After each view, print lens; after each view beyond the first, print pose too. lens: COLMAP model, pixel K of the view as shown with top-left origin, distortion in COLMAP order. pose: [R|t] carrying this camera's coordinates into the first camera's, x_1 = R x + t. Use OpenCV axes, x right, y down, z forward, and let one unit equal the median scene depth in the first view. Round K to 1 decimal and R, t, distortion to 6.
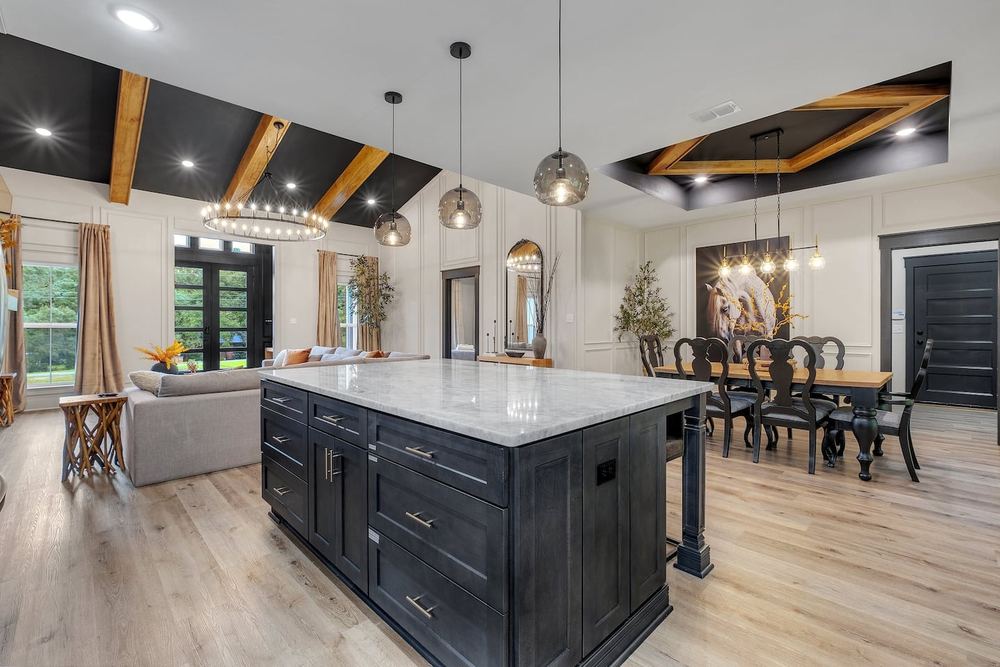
lens RADIAL K [[435.1, 0, 504.1], [0, 435.1, 328.8], [0, 0, 1]] dist [0.008464, 0.001263]
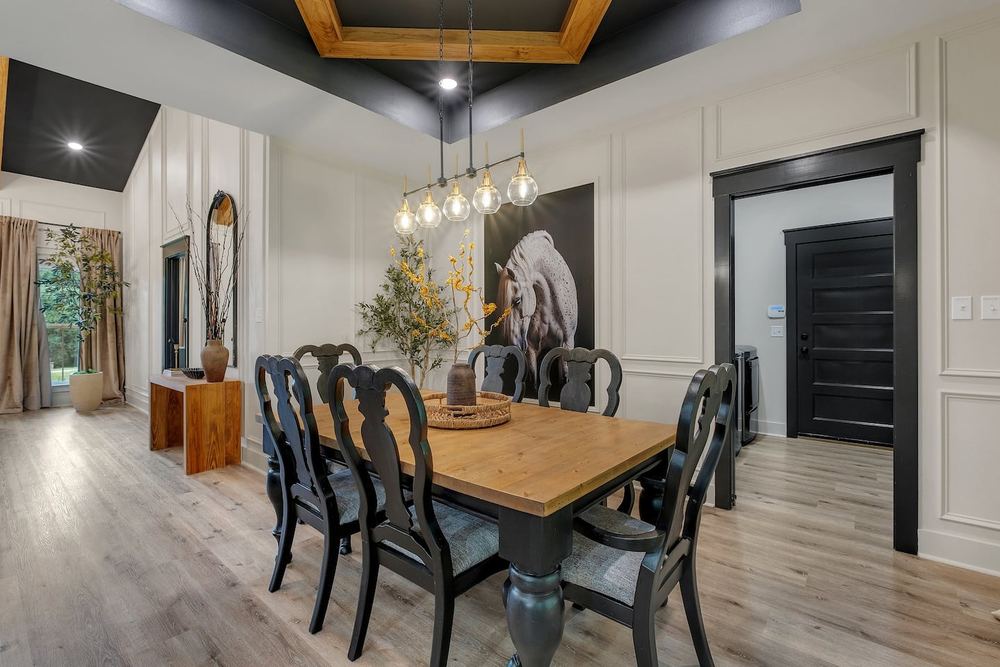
lens RADIAL K [[435.1, 0, 498.7], [0, 435.1, 329.0], [0, 0, 1]] dist [0.008464, 0.001263]
pose [[0.996654, -0.002280, 0.081699, 0.427542], [0.002674, 0.999985, -0.004715, -0.001050], [-0.081687, 0.004917, 0.996646, 0.360494]]
